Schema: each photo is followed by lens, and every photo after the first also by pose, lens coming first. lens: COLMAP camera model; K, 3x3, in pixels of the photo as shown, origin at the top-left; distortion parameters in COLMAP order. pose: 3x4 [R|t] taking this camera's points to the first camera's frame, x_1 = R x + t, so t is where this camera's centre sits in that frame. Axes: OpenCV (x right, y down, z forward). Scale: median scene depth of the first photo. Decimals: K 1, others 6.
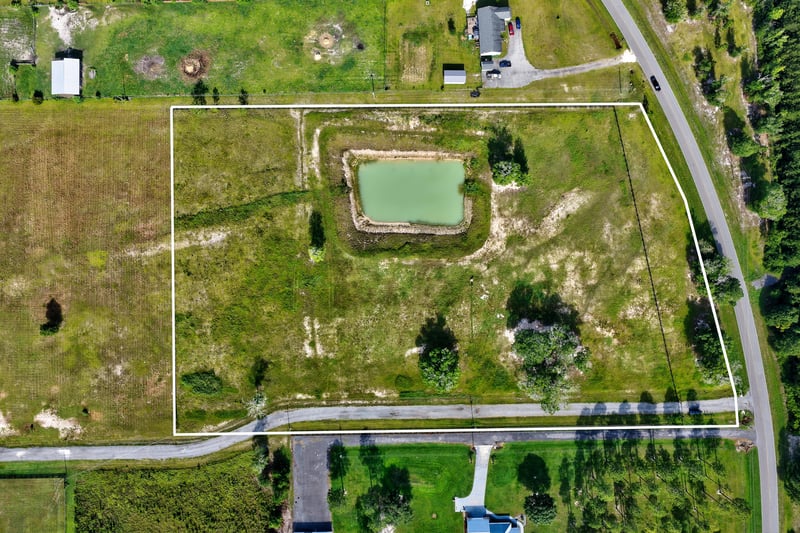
lens RADIAL K [[663.8, 0, 400.8], [0, 663.8, 264.2], [0, 0, 1]] dist [-0.018453, 0.049093]
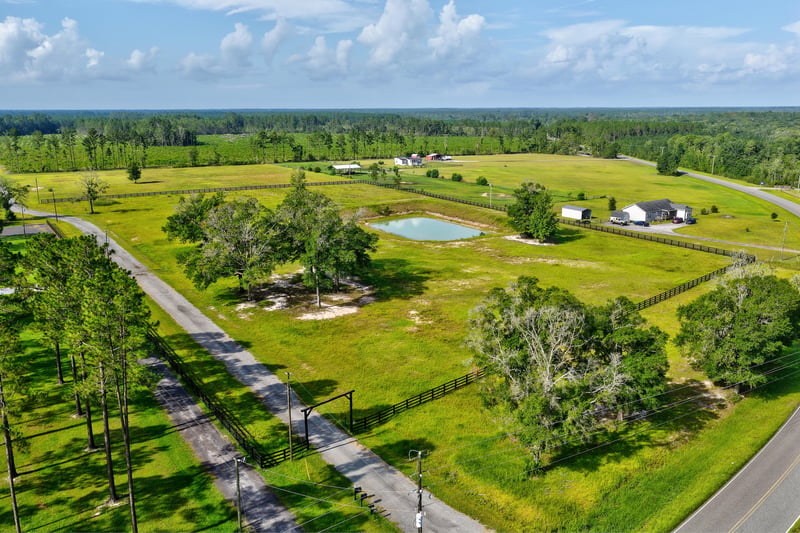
lens RADIAL K [[663.8, 0, 400.8], [0, 663.8, 264.2], [0, 0, 1]] dist [-0.018453, 0.049093]
pose [[0.542495, 0.191004, -0.818057, 0.624576], [-0.840056, 0.126079, -0.527646, 0.318262], [0.002357, 0.973459, 0.228851, 0.876721]]
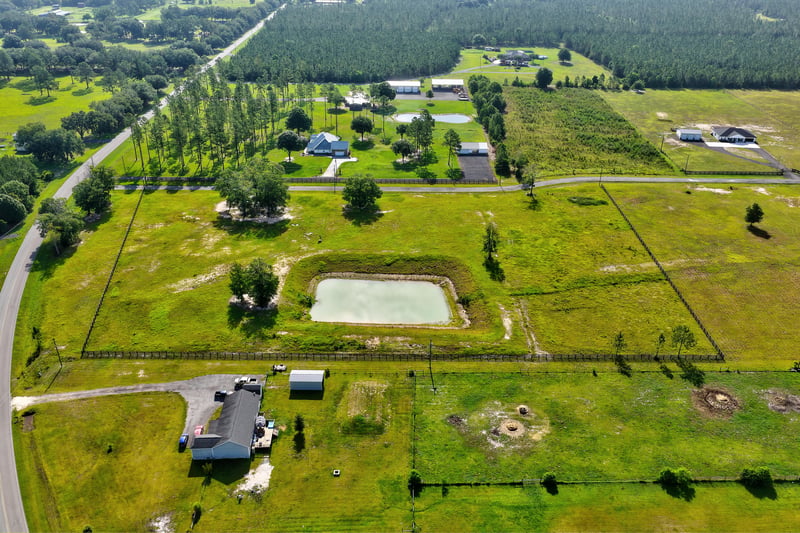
lens RADIAL K [[663.8, 0, 400.8], [0, 663.8, 264.2], [0, 0, 1]] dist [-0.018453, 0.049093]
pose [[-0.999761, -0.019343, 0.010230, -0.015213], [0.018133, -0.470701, 0.882106, -0.798600], [-0.012248, 0.882081, 0.470939, 0.591335]]
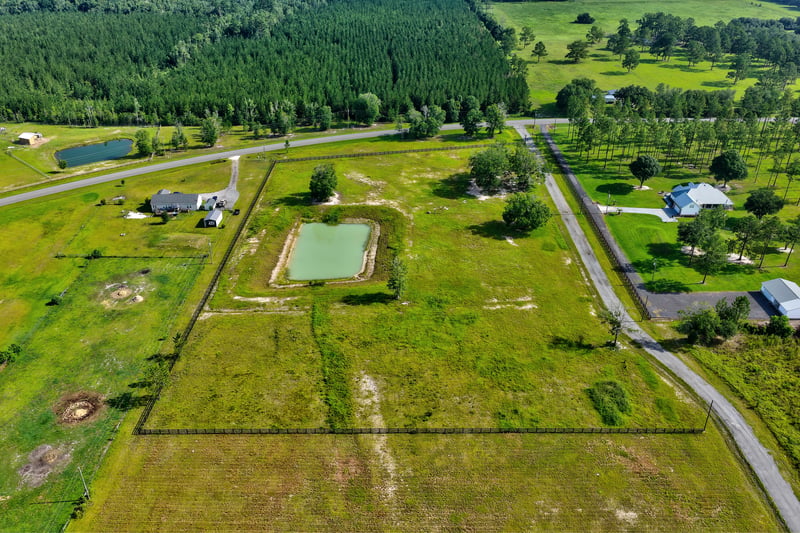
lens RADIAL K [[663.8, 0, 400.8], [0, 663.8, 264.2], [0, 0, 1]] dist [-0.018453, 0.049093]
pose [[0.017502, -0.490418, 0.871312, -0.762150], [0.999841, 0.011475, -0.013626, -0.003234], [-0.003316, 0.871412, 0.490541, 0.593043]]
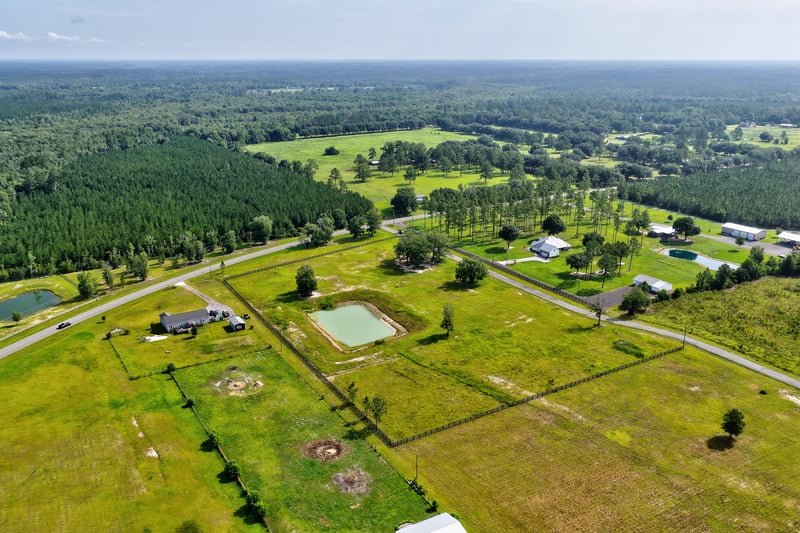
lens RADIAL K [[663.8, 0, 400.8], [0, 663.8, 264.2], [0, 0, 1]] dist [-0.018453, 0.049093]
pose [[-0.491609, -0.262069, 0.830446, -0.895291], [0.870814, -0.149980, 0.468176, -0.533975], [0.001856, 0.953324, 0.301944, 0.590447]]
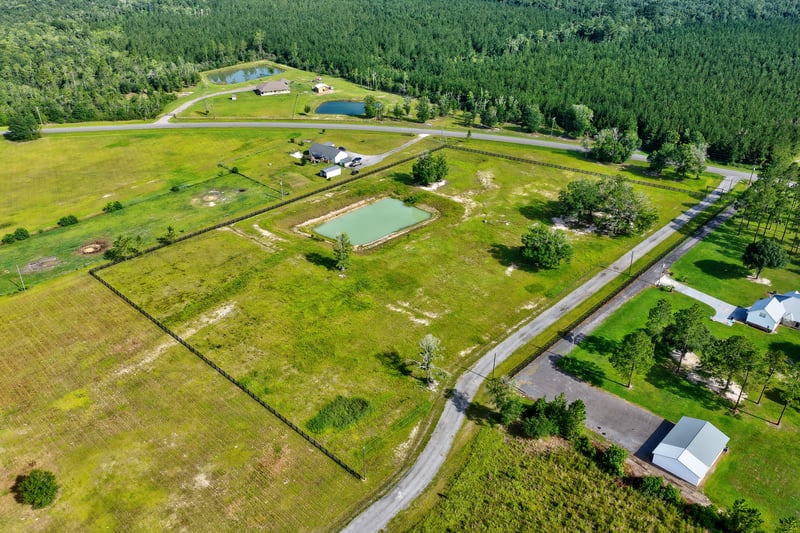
lens RADIAL K [[663.8, 0, 400.8], [0, 663.8, 264.2], [0, 0, 1]] dist [-0.018453, 0.049093]
pose [[0.700097, -0.349305, 0.622776, -0.578319], [0.714046, 0.340595, -0.611665, 0.529425], [0.001543, 0.872915, 0.487869, 0.593782]]
